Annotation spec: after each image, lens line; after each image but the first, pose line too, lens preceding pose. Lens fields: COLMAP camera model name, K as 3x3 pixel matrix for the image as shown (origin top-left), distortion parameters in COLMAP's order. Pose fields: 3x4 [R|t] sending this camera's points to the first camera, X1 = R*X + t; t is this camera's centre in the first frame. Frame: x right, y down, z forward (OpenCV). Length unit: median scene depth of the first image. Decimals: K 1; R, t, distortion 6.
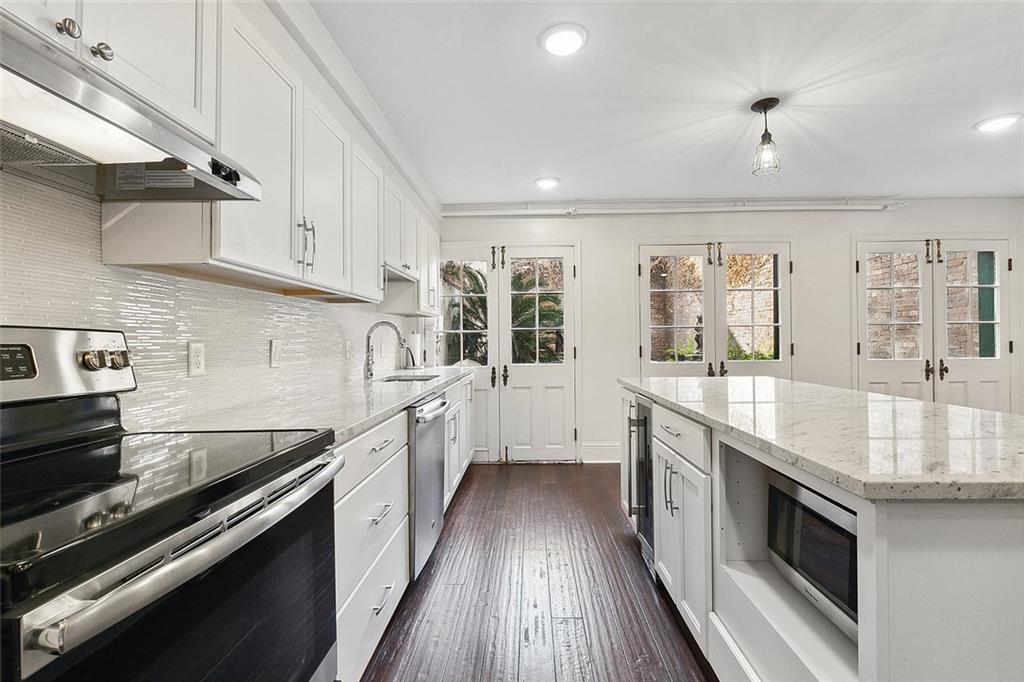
lens RADIAL K [[458.5, 0, 515.5], [0, 458.5, 339.6], [0, 0, 1]] dist [0.008365, -0.004429]
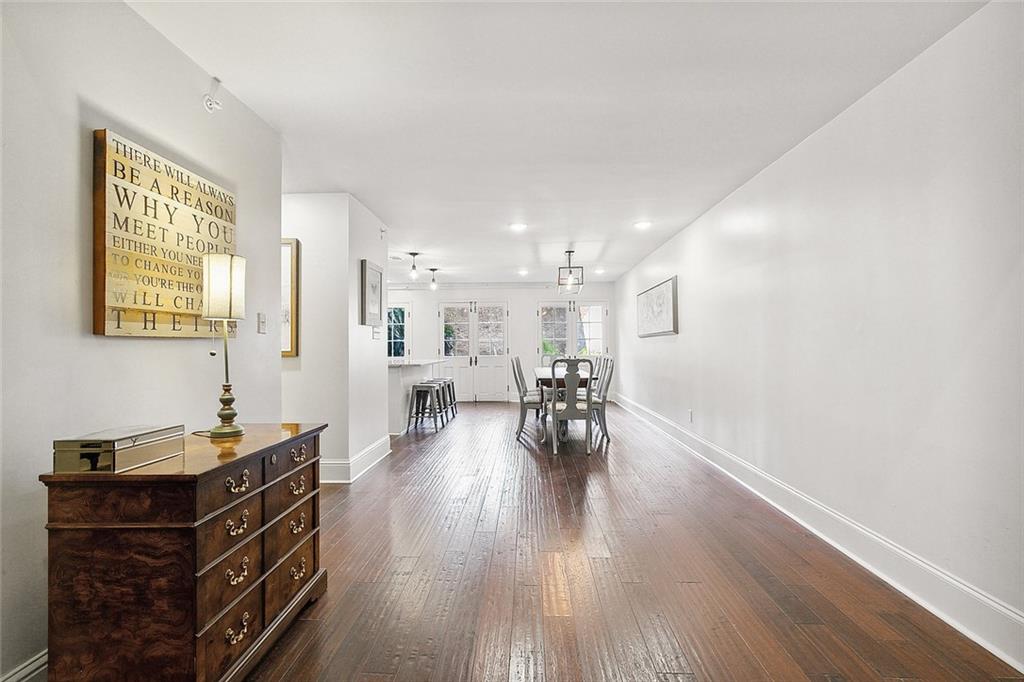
lens RADIAL K [[458.5, 0, 515.5], [0, 458.5, 339.6], [0, 0, 1]] dist [0.008365, -0.004429]
pose [[0.999980, 0.005527, 0.003039, 0.639571], [-0.005489, 0.999905, -0.012613, -0.004975], [-0.003109, 0.012596, 0.999916, -1.203487]]
